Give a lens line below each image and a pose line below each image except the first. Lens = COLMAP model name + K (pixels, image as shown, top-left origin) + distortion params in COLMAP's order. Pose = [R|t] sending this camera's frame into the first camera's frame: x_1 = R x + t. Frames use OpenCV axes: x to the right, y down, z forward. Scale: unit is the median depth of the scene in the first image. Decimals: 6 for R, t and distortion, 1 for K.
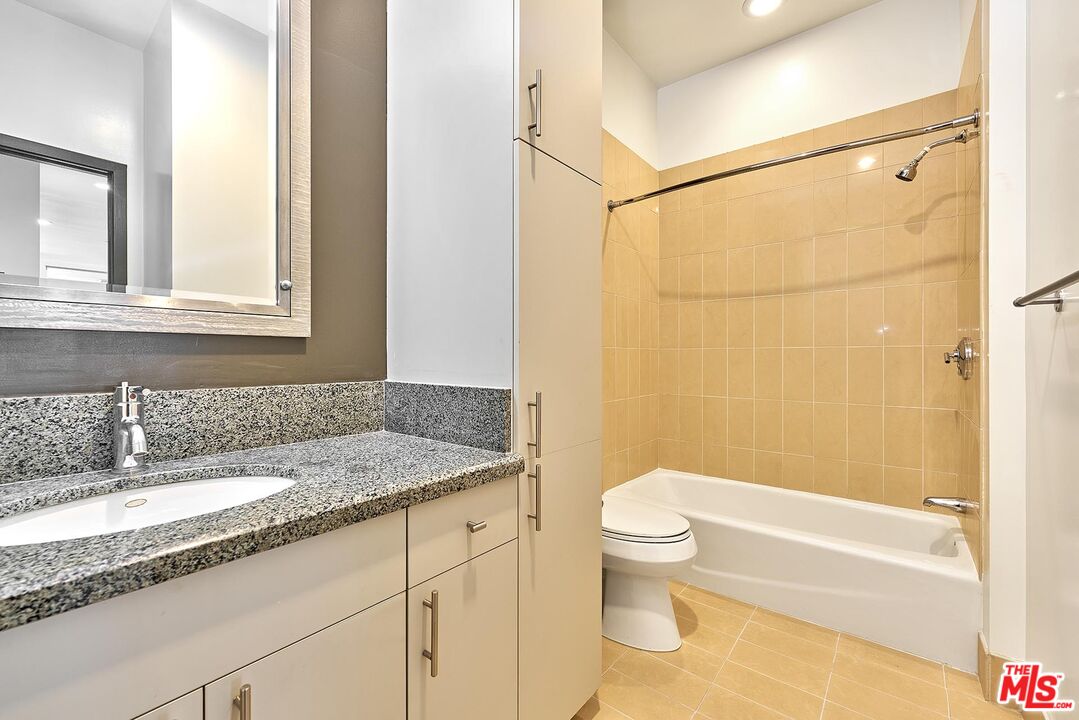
lens RADIAL K [[441.0, 0, 537.2], [0, 441.0, 357.6], [0, 0, 1]] dist [-0.002869, 0.000919]
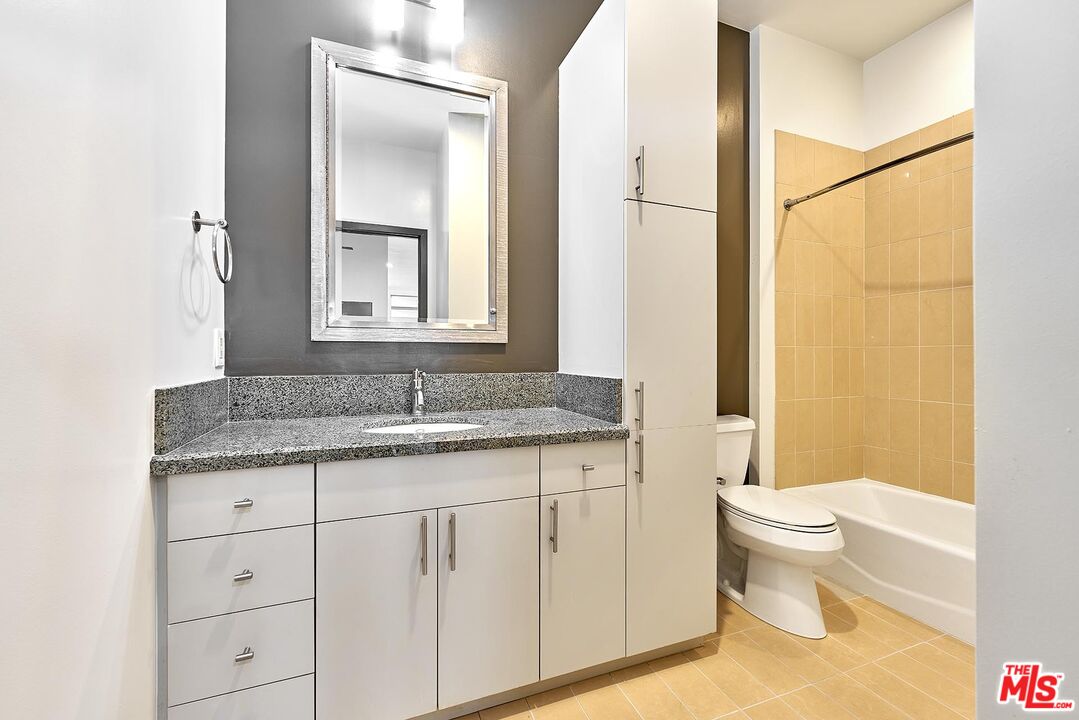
lens RADIAL K [[462.5, 0, 549.9], [0, 462.5, 356.1], [0, 0, 1]] dist [-0.000862, -0.000596]
pose [[0.872272, 0.001447, -0.489018, 0.420763], [-0.001570, 0.999999, 0.000160, -0.000449], [0.489018, 0.000628, 0.872274, -0.359089]]
